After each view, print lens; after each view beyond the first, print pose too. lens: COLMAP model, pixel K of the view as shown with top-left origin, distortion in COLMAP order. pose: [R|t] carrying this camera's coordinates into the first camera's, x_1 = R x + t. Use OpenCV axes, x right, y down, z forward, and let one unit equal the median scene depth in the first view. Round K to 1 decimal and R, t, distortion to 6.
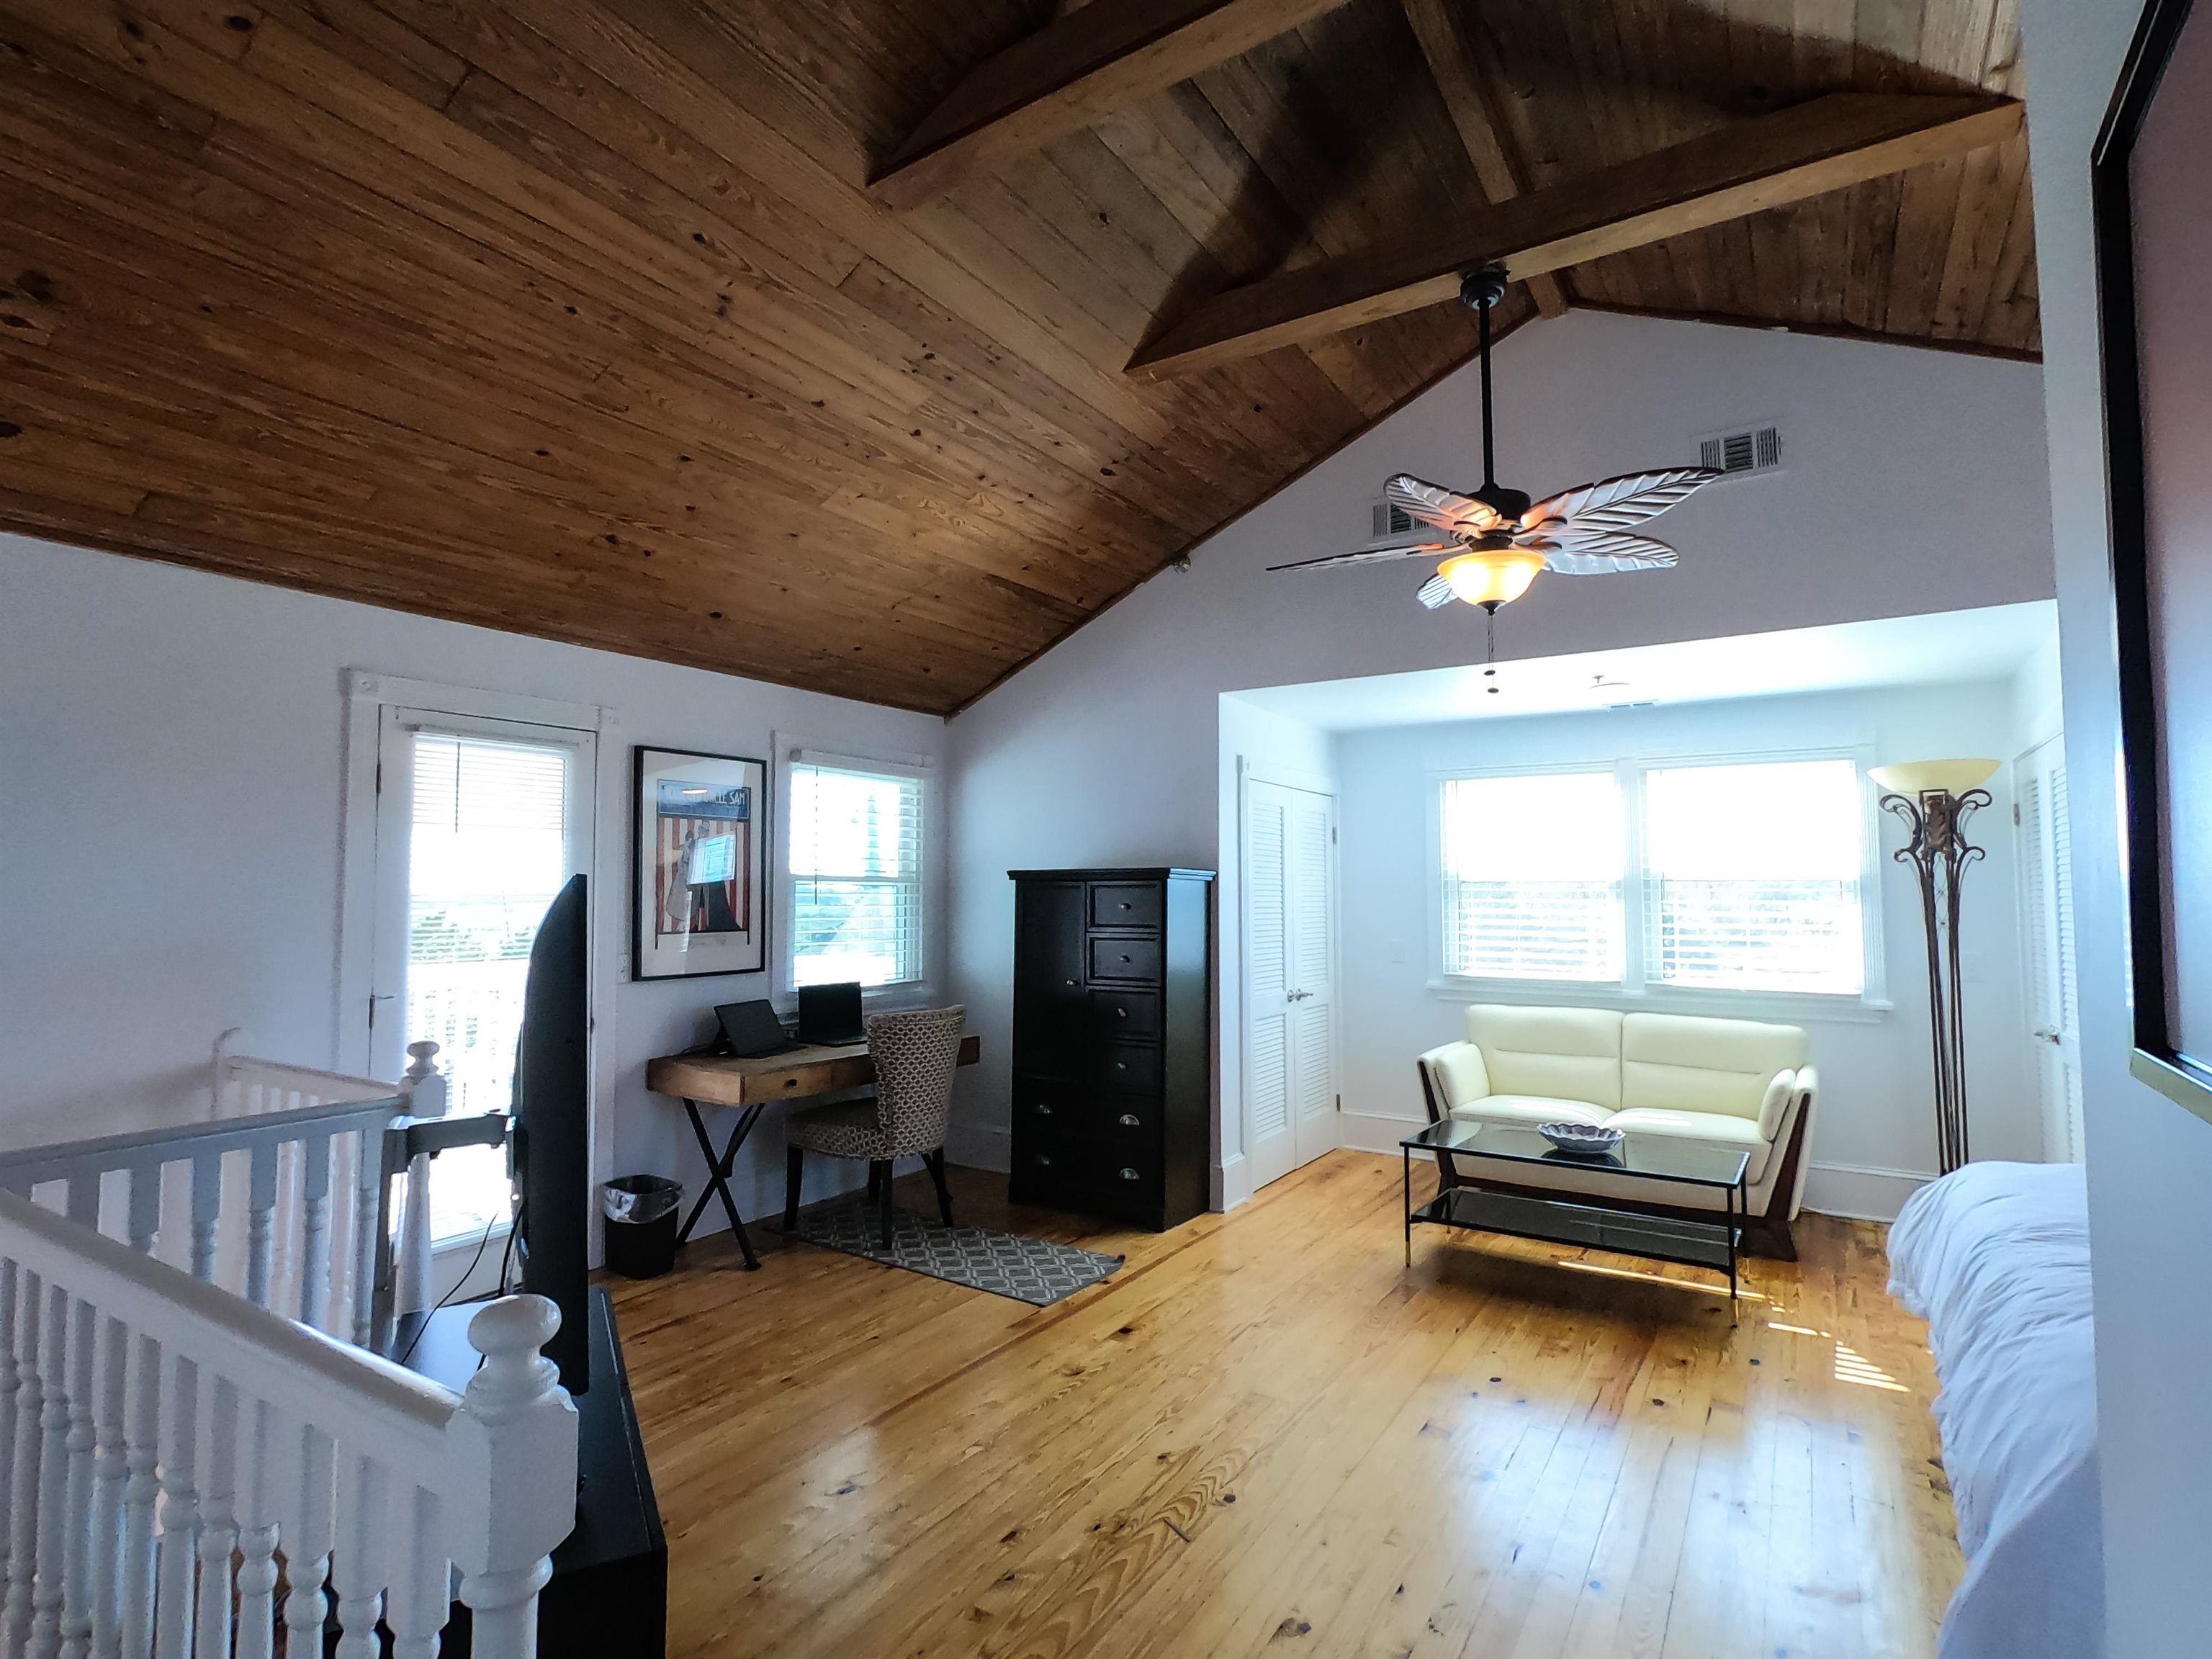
lens RADIAL K [[1109.5, 0, 1101.5], [0, 1109.5, 823.8], [0, 0, 1]] dist [0.002196, -0.001059]
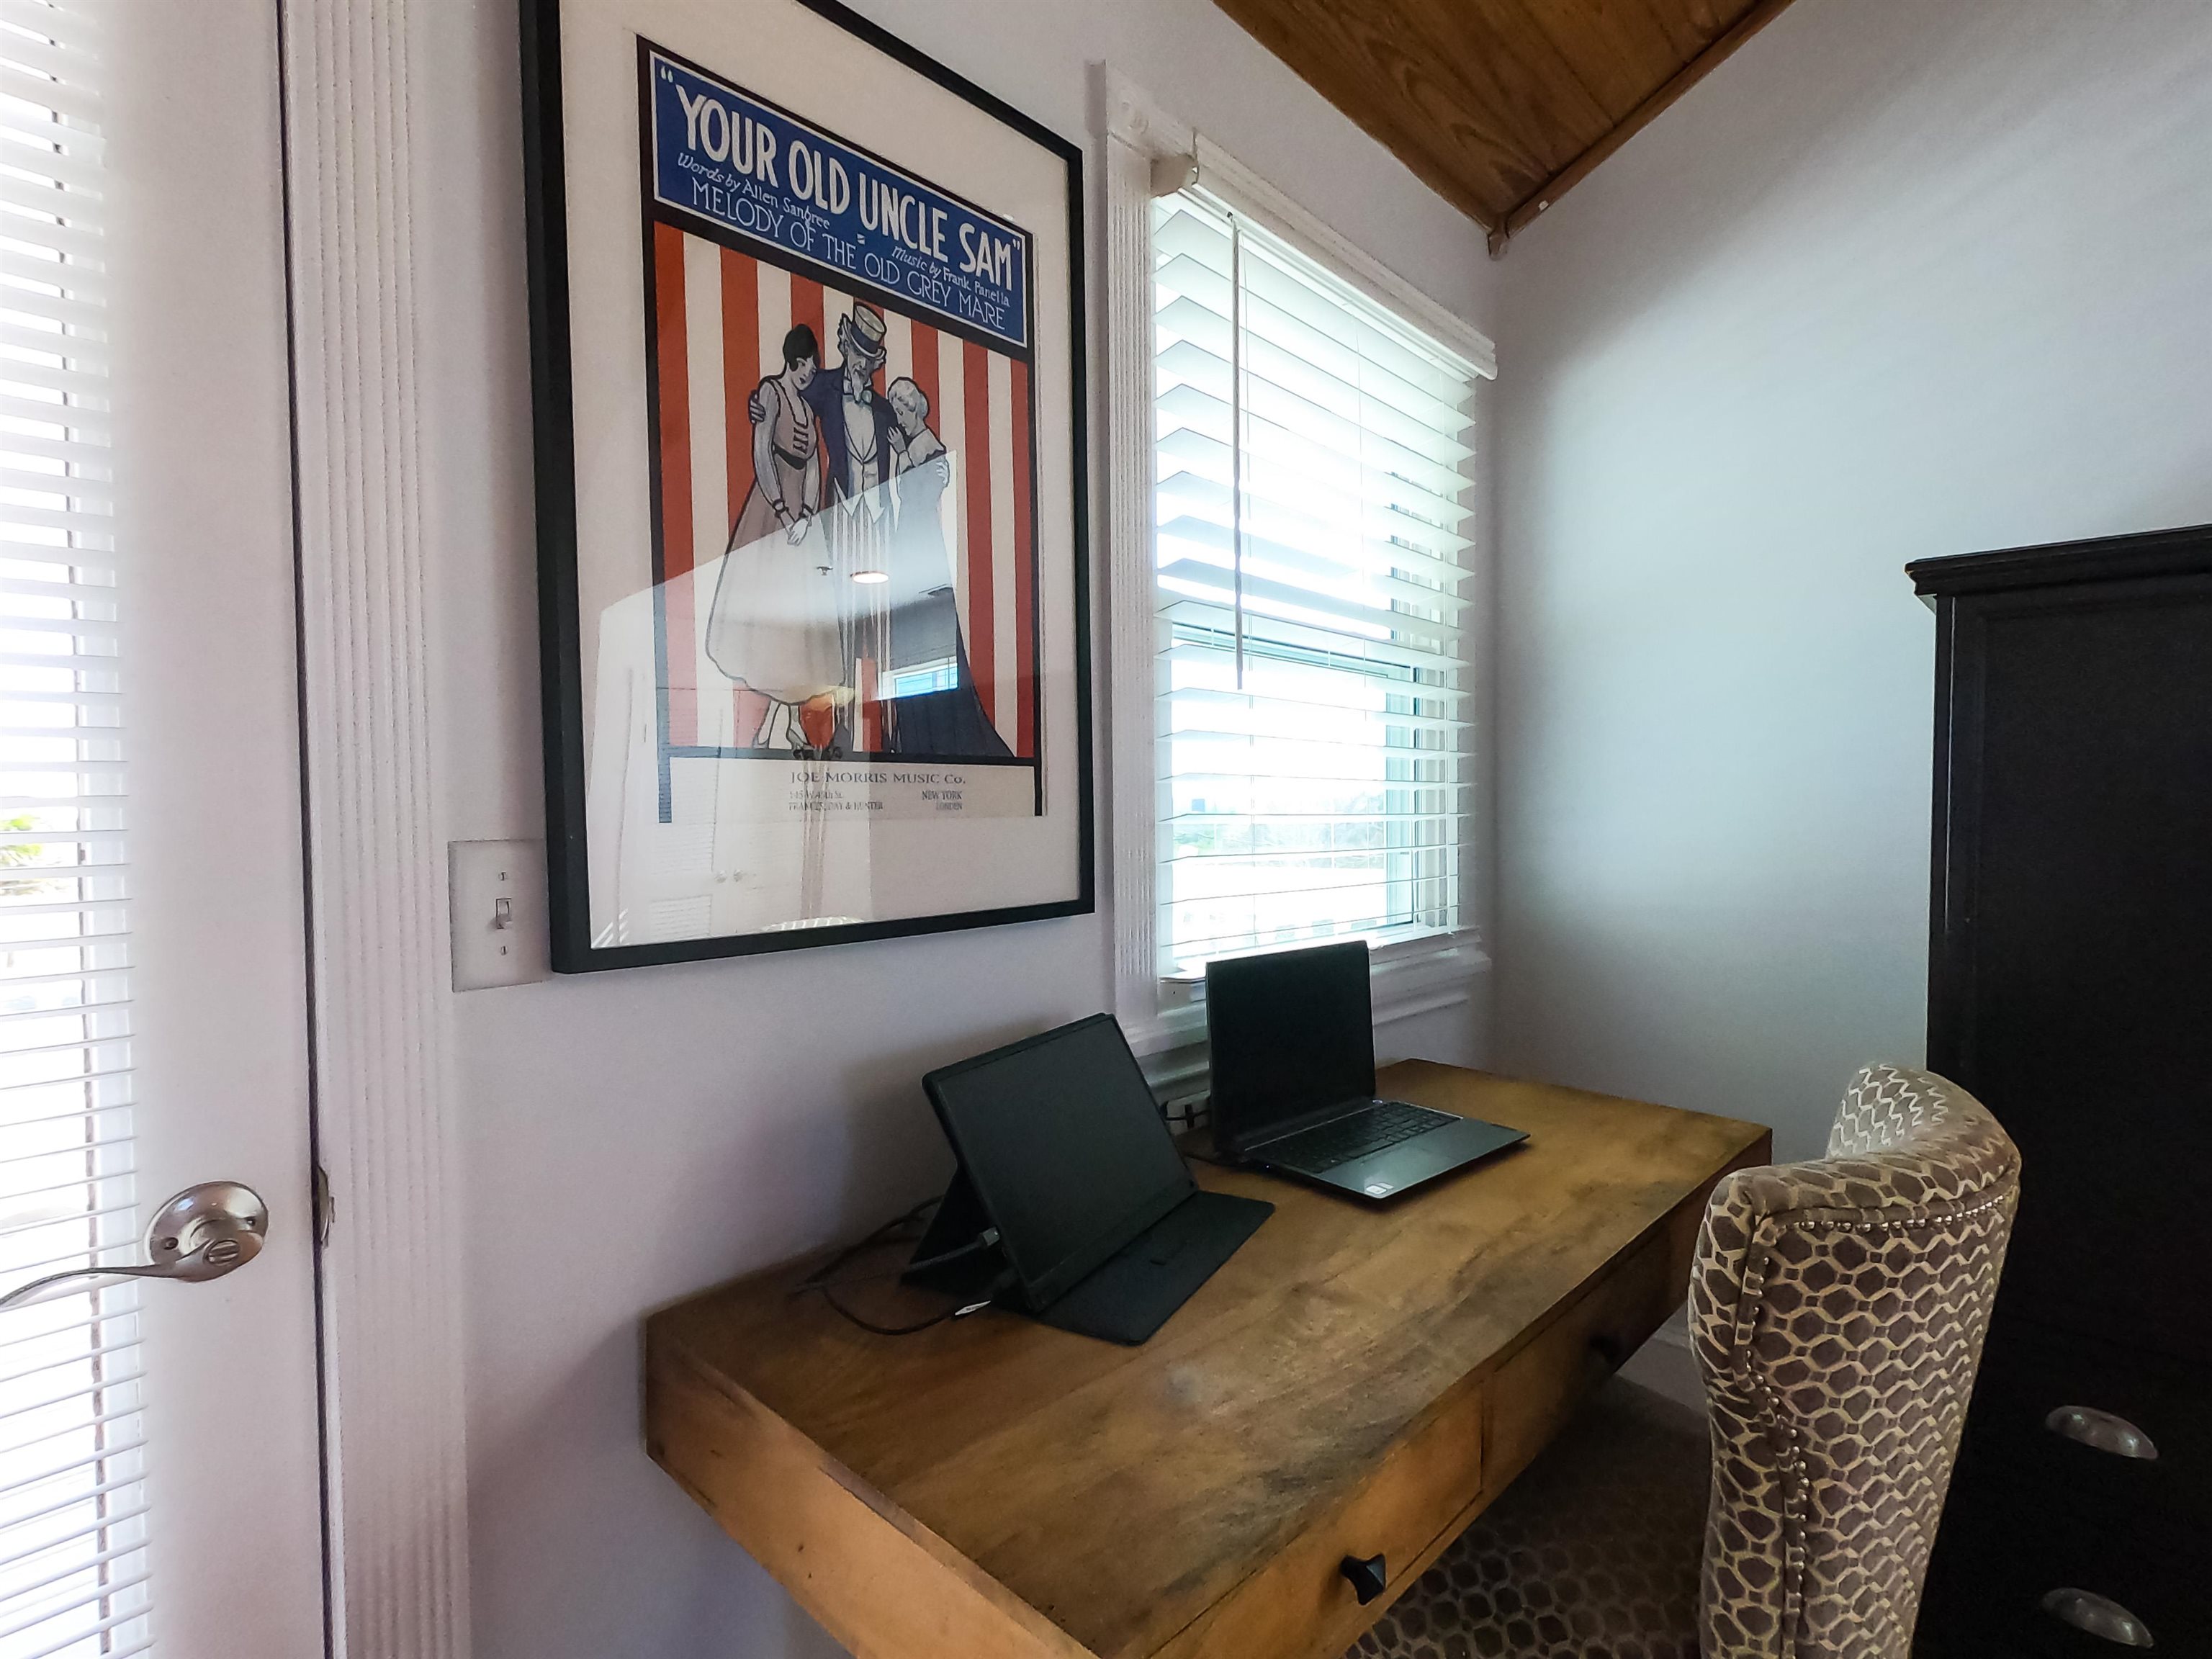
lens RADIAL K [[1109.5, 0, 1104.0], [0, 1109.5, 827.5], [0, 0, 1]] dist [0.002196, -0.001059]
pose [[0.983216, -0.004296, -0.182396, -0.248776], [0.019169, 0.996622, 0.079858, 0.088724], [0.181437, -0.082014, 0.979977, 0.723299]]
